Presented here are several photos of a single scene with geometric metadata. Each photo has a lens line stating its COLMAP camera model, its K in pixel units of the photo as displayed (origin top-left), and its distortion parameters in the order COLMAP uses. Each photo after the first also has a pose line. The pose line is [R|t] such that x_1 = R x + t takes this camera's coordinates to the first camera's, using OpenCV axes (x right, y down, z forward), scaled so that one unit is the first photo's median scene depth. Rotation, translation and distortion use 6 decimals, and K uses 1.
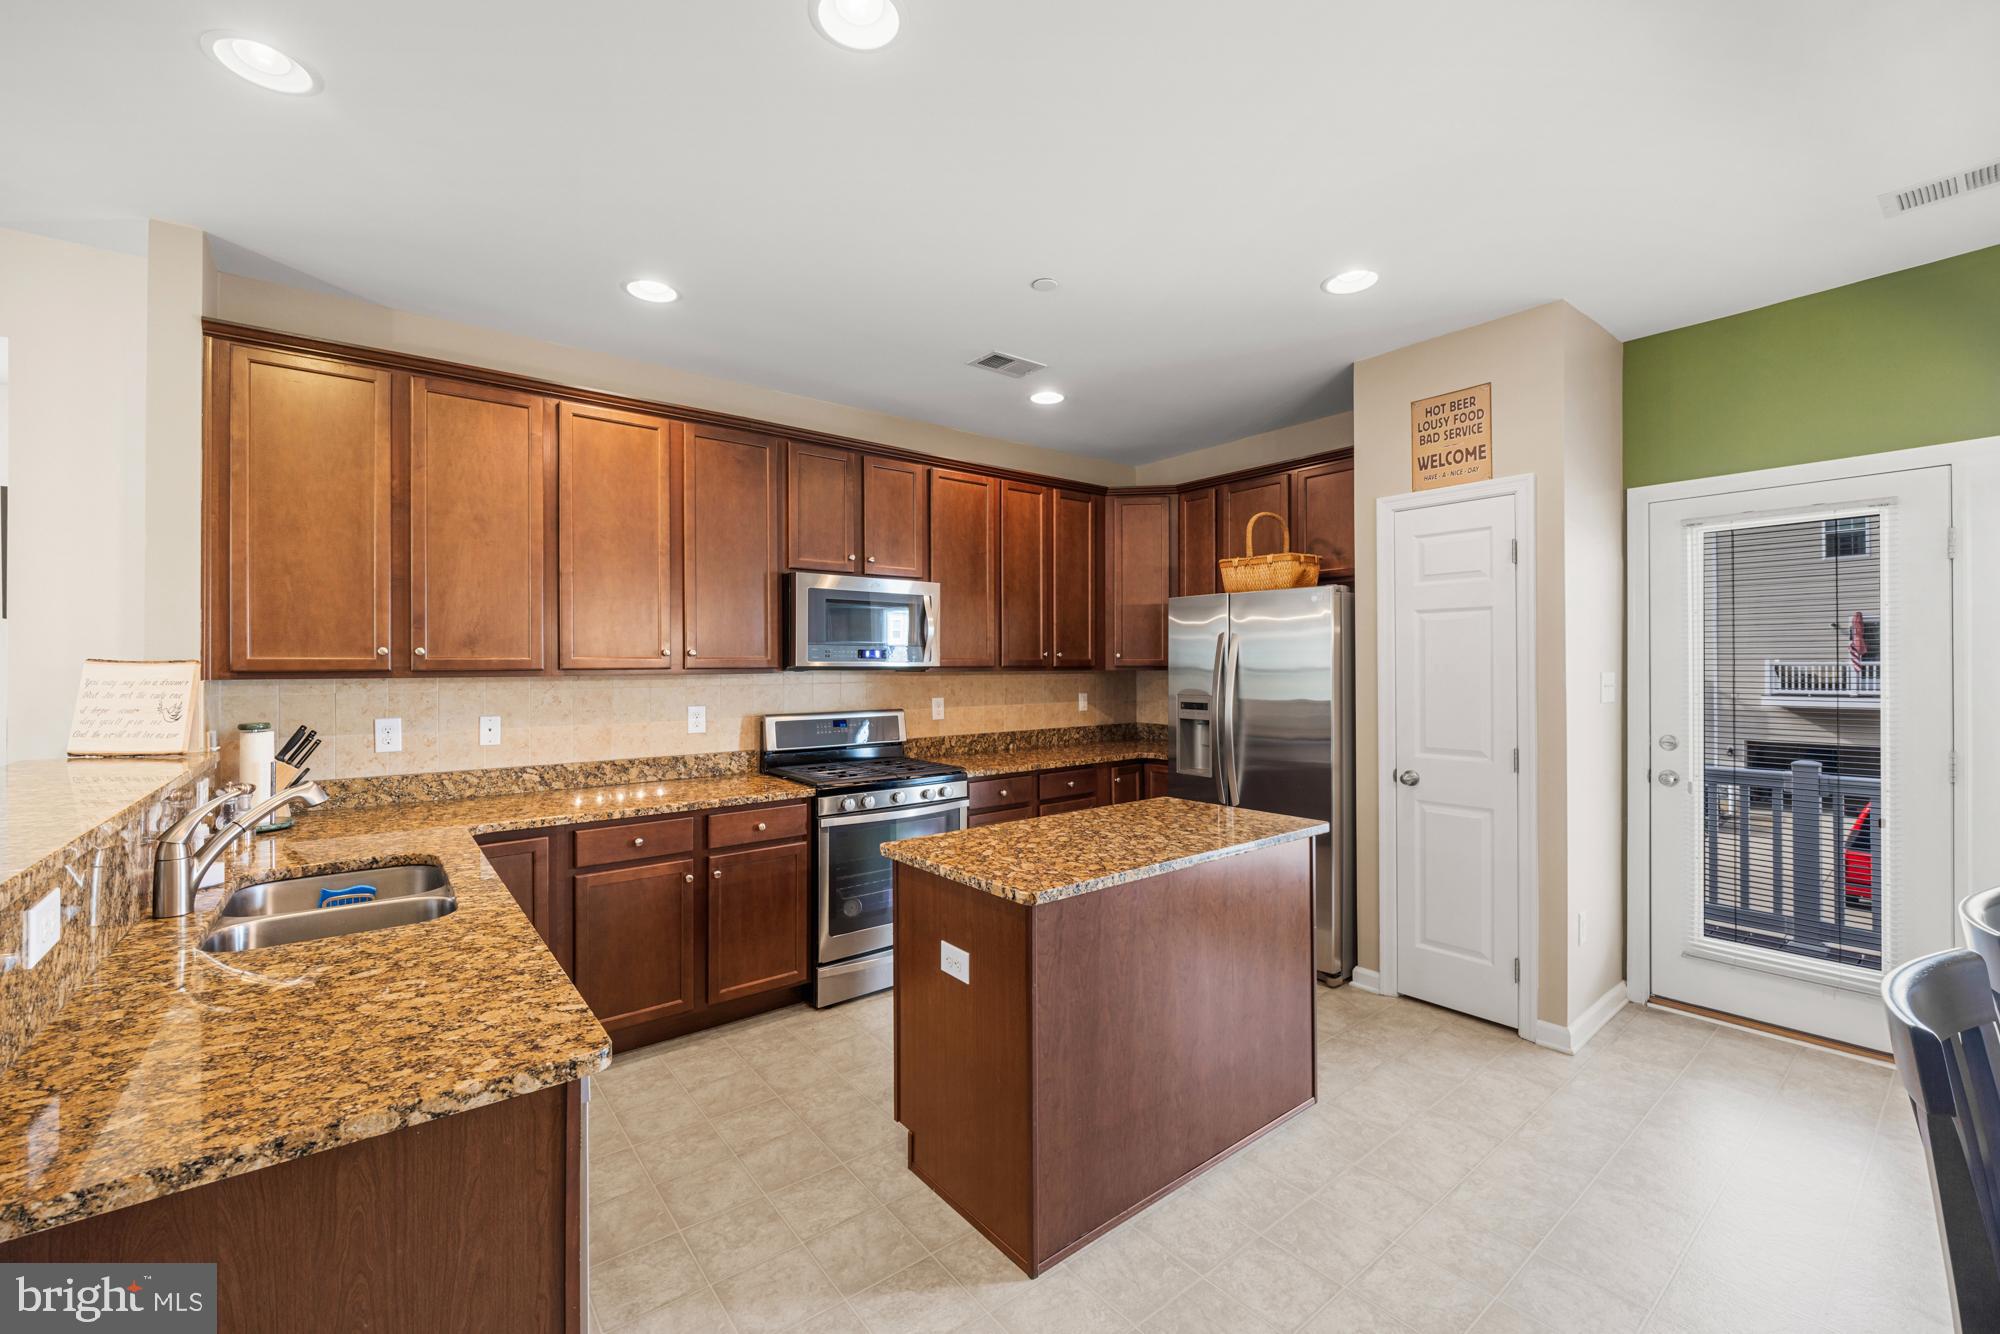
lens RADIAL K [[791.3, 0, 998.9], [0, 791.3, 663.4], [0, 0, 1]] dist [-0.001175, -0.002850]
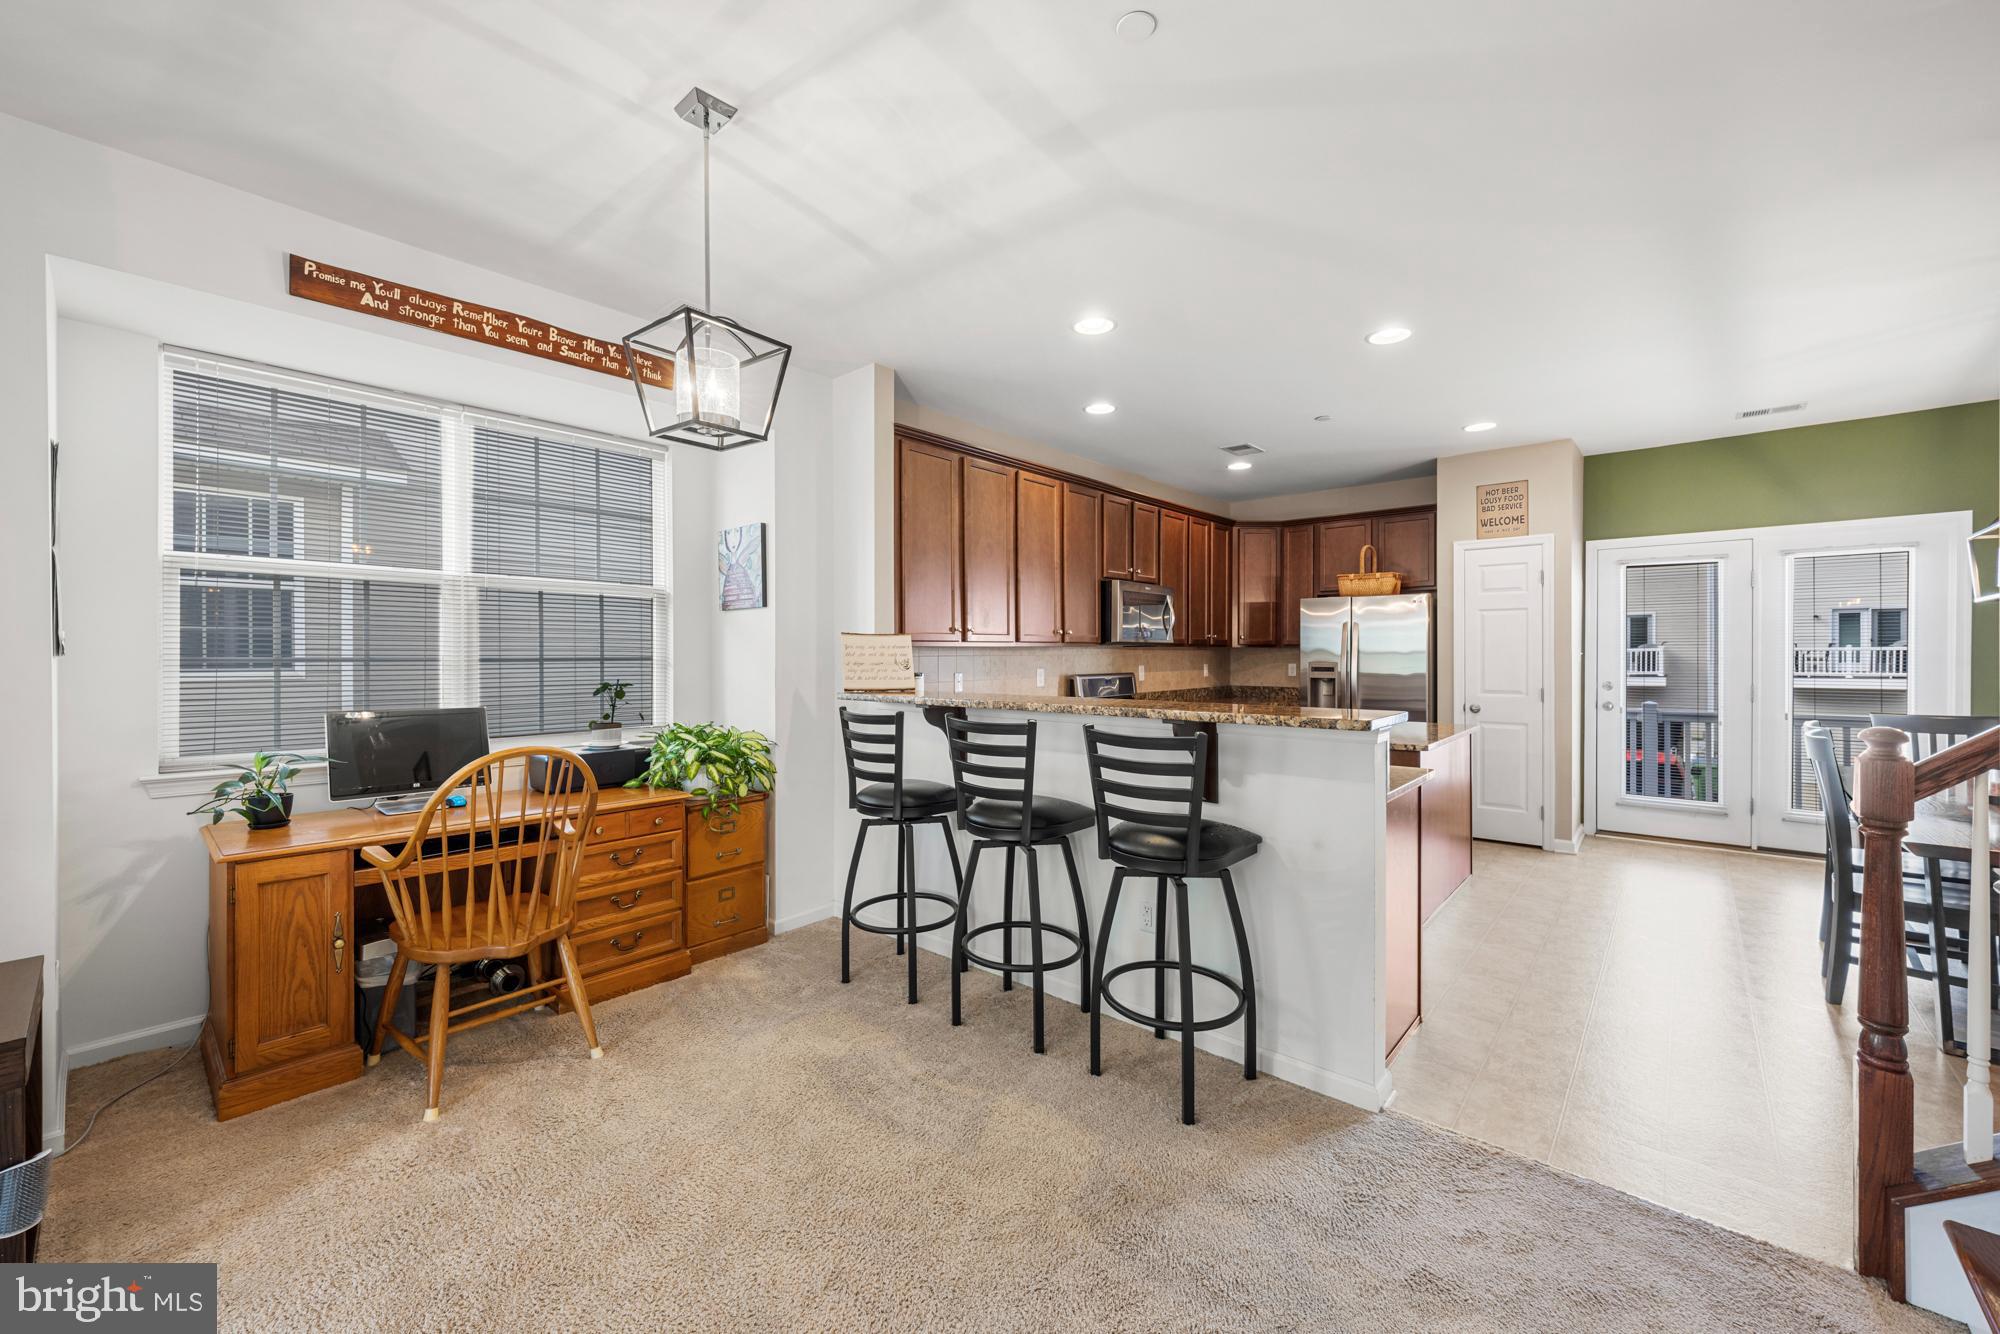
lens RADIAL K [[779.4, 0, 996.7], [0, 779.4, 657.3], [0, 0, 1]] dist [-0.003694, 0.000470]
pose [[0.983929, -0.000039, 0.178562, -0.801998], [-0.001641, 0.999956, 0.009261, 0.021672], [-0.178554, -0.009405, 0.983885, -0.464497]]
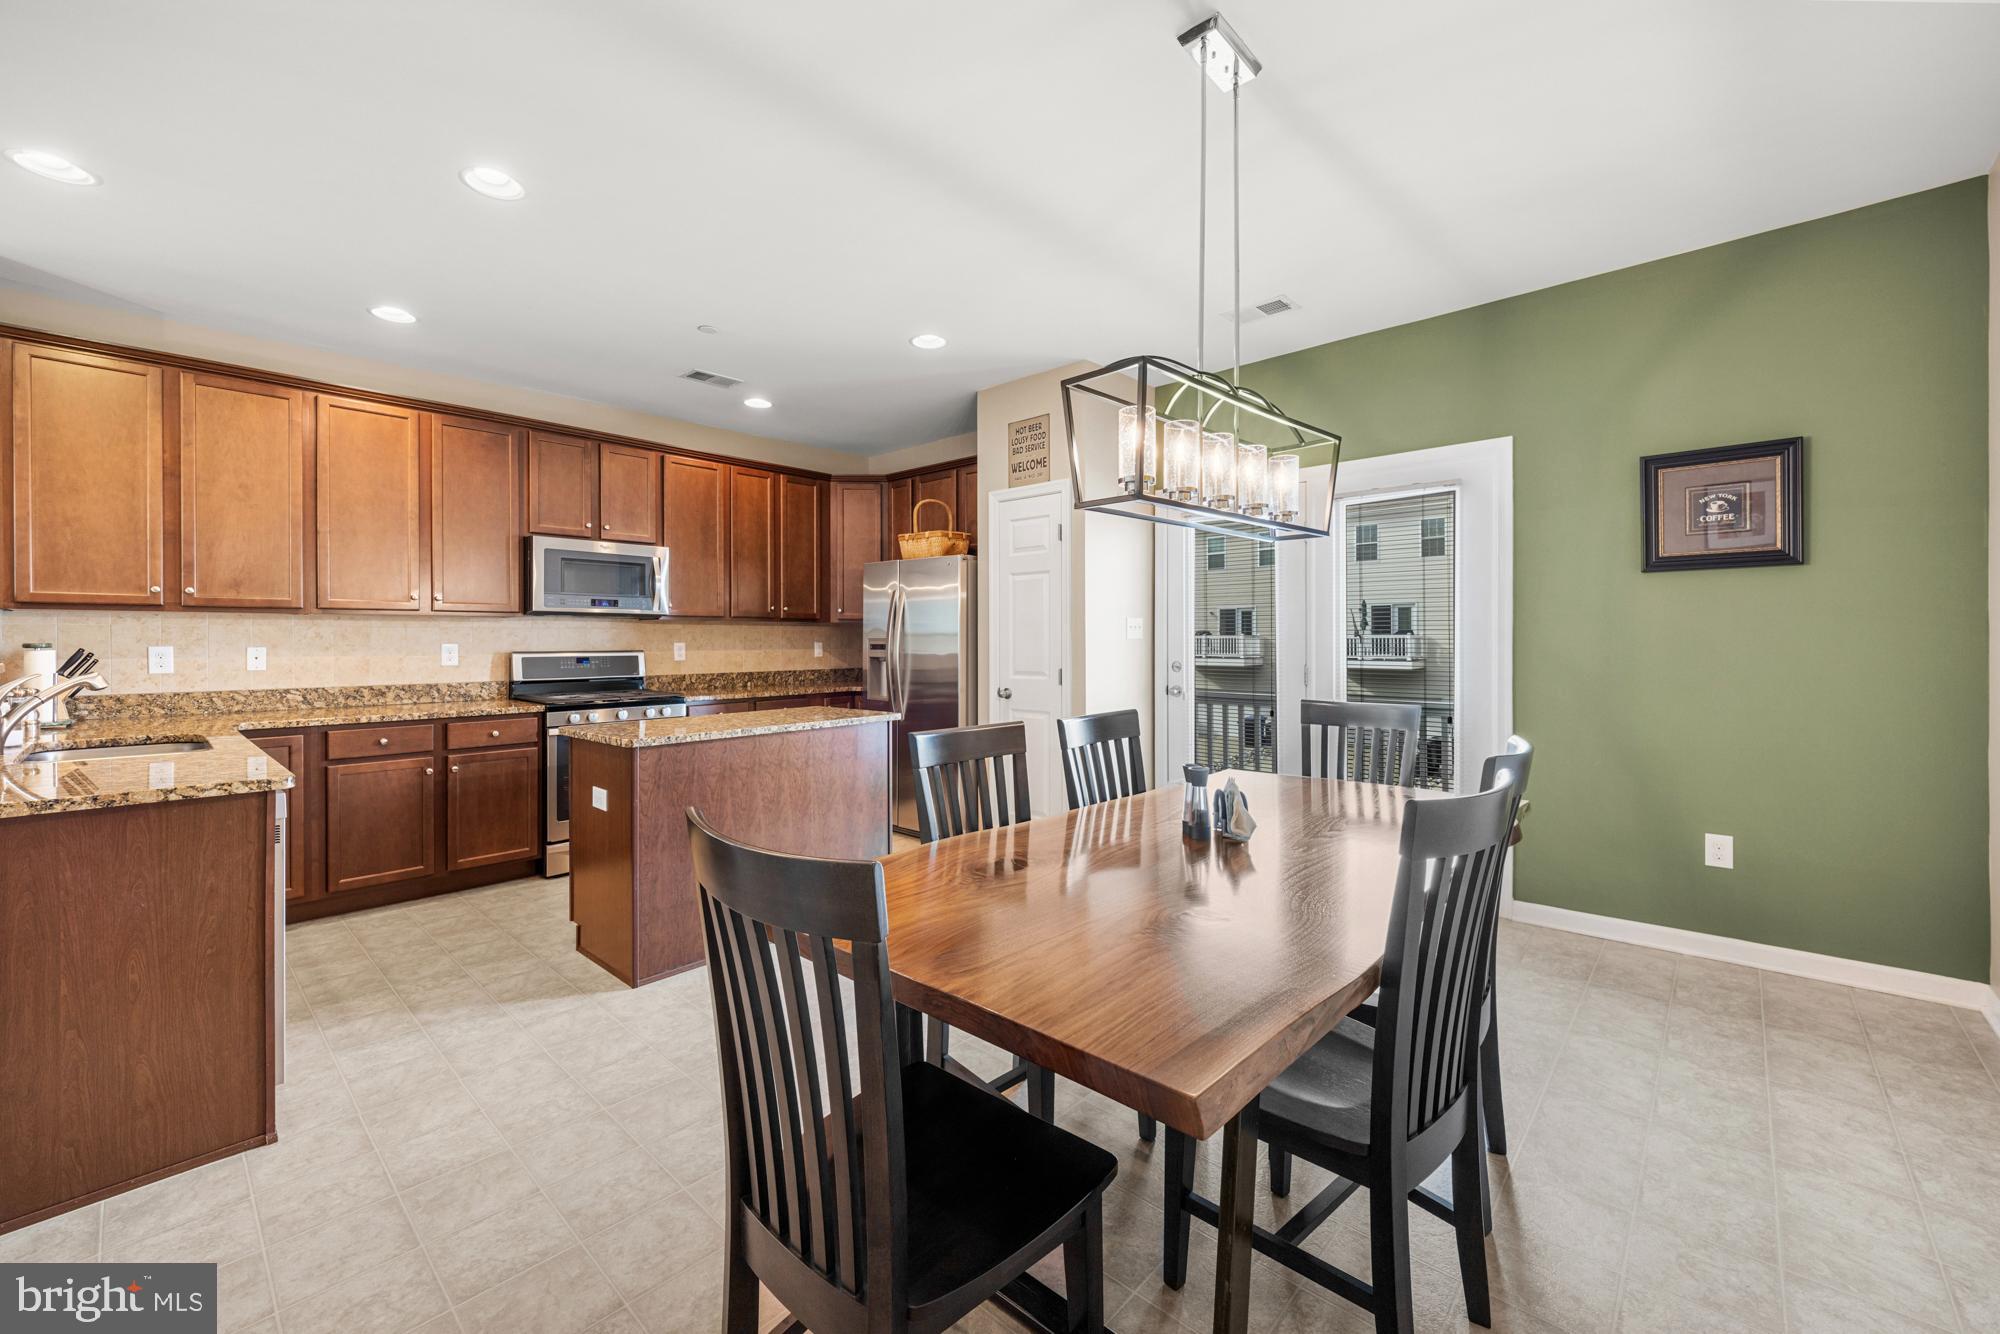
lens RADIAL K [[779.4, 0, 987.3], [0, 779.4, 640.8], [0, 0, 1]] dist [-0.003694, 0.000470]
pose [[0.987705, 0.001833, 0.156319, 0.278997], [-0.002346, 0.999992, 0.003097, 0.048752], [-0.156312, -0.003425, 0.987702, -0.356220]]
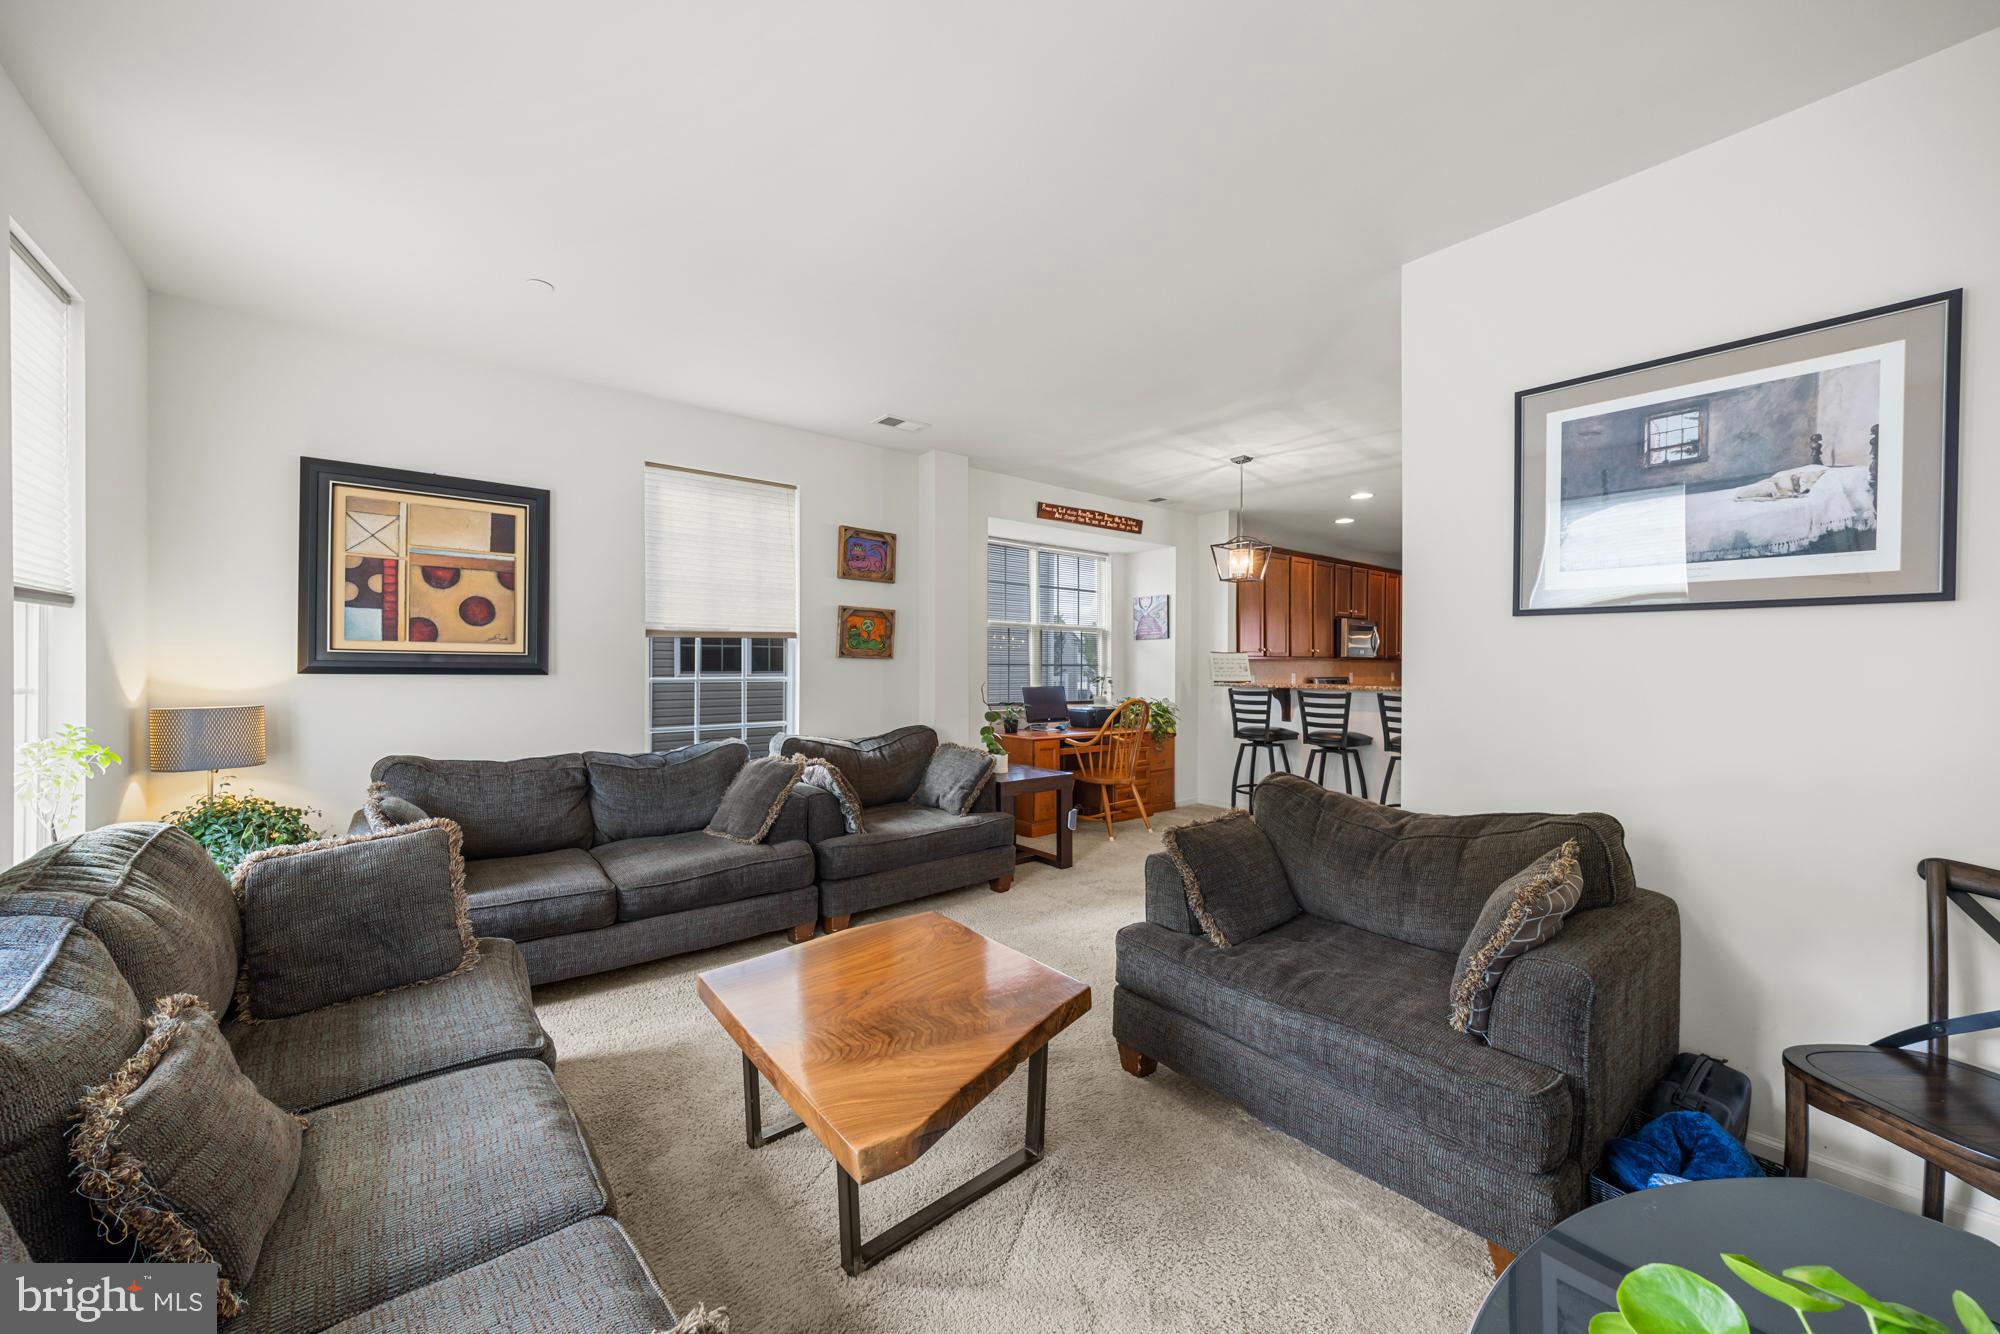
lens RADIAL K [[727.3, 0, 980.8], [0, 727.3, 665.4], [0, 0, 1]] dist [-0.010229, -0.000704]
pose [[0.999754, 0.006946, -0.021086, -1.431458], [-0.006878, 0.999971, 0.003302, 0.033741], [0.021108, -0.003156, 0.999772, -1.363367]]
